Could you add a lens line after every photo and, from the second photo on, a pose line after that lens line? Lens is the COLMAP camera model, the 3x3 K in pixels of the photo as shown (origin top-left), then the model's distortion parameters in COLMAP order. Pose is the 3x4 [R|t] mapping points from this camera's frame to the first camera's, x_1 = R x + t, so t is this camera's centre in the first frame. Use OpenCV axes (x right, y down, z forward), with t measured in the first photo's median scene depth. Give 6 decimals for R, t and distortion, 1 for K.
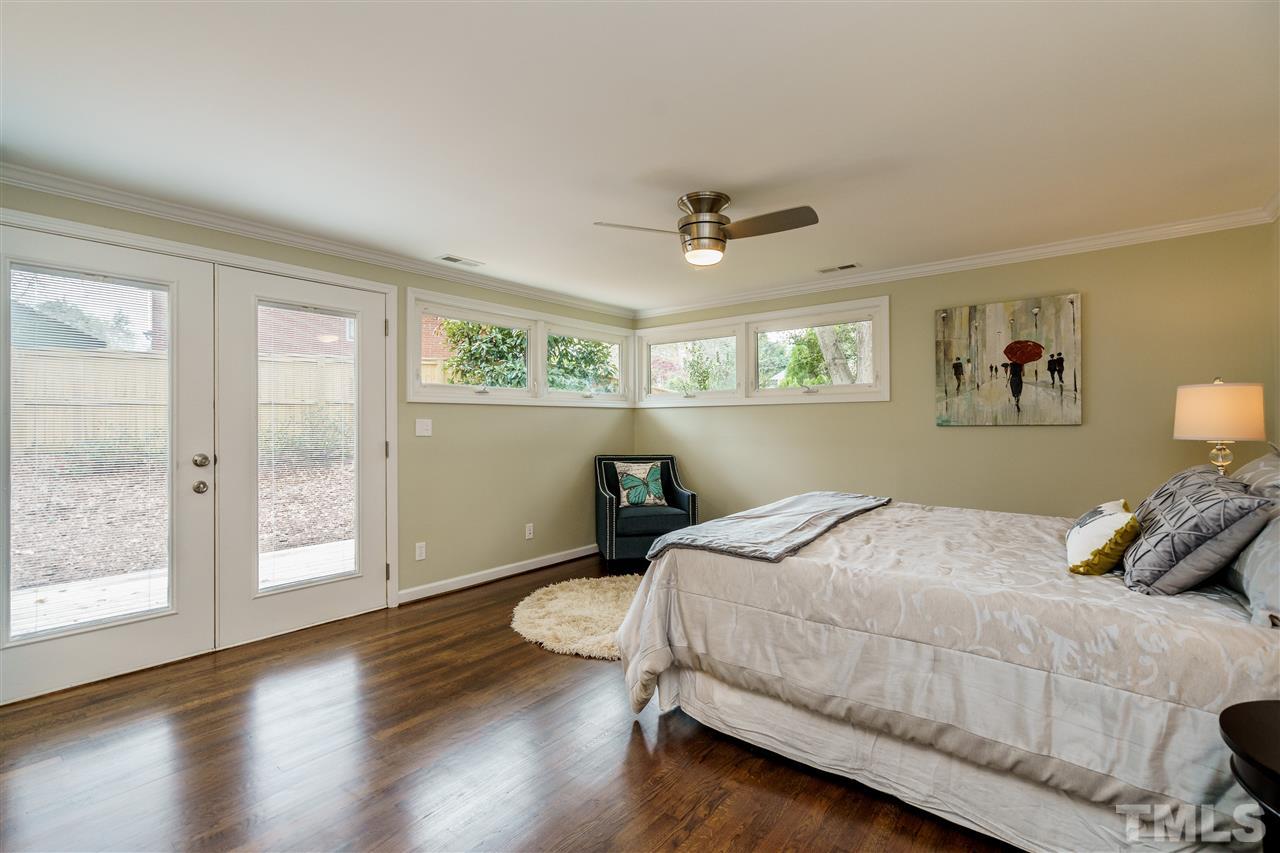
lens RADIAL K [[624.3, 0, 681.7], [0, 624.3, 423.9], [0, 0, 1]] dist [0.002130, 0.000339]
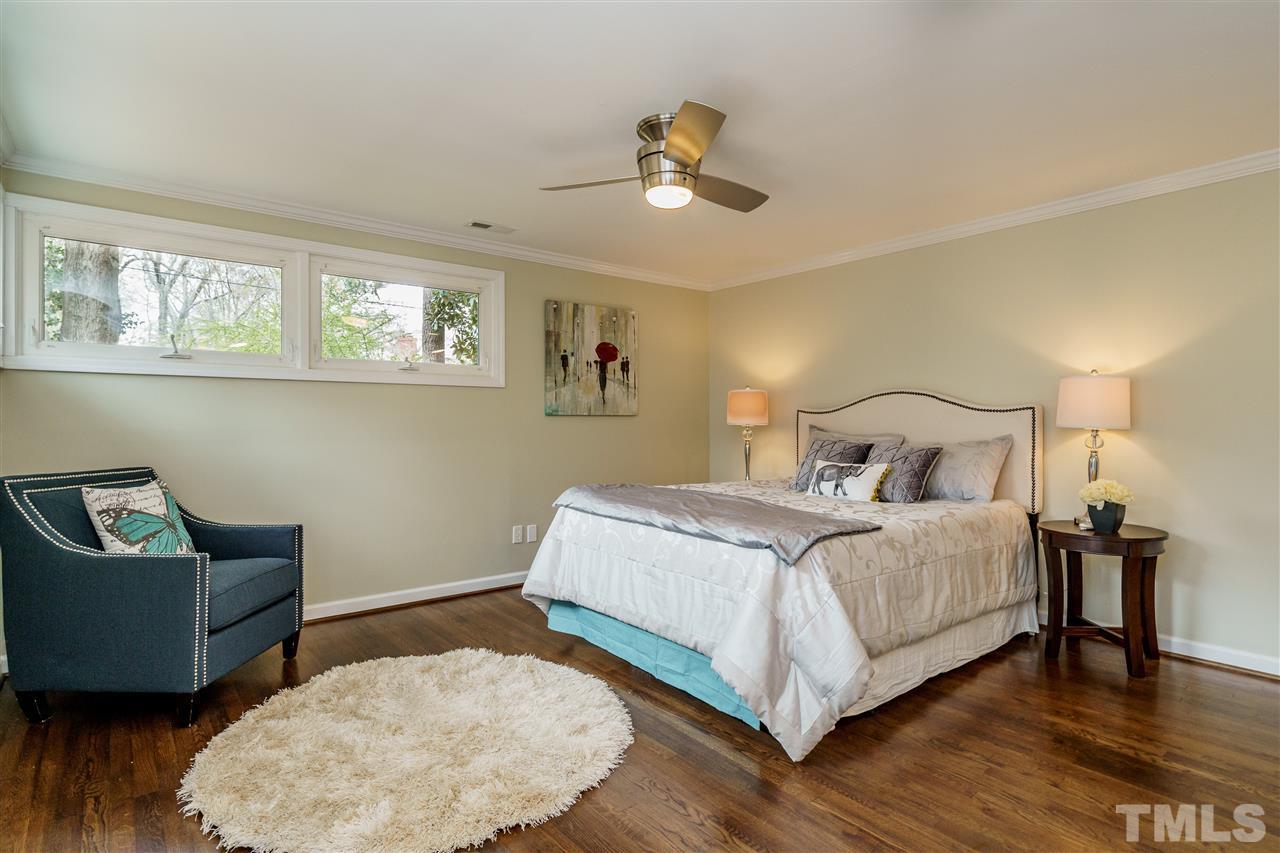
lens RADIAL K [[624.3, 0, 681.7], [0, 624.3, 423.9], [0, 0, 1]] dist [0.002130, 0.000339]
pose [[0.221278, 0.000259, 0.975211, -0.540807], [-0.000815, 1.000000, -0.000081, 0.017725], [-0.975210, -0.000777, 0.221278, 0.587484]]
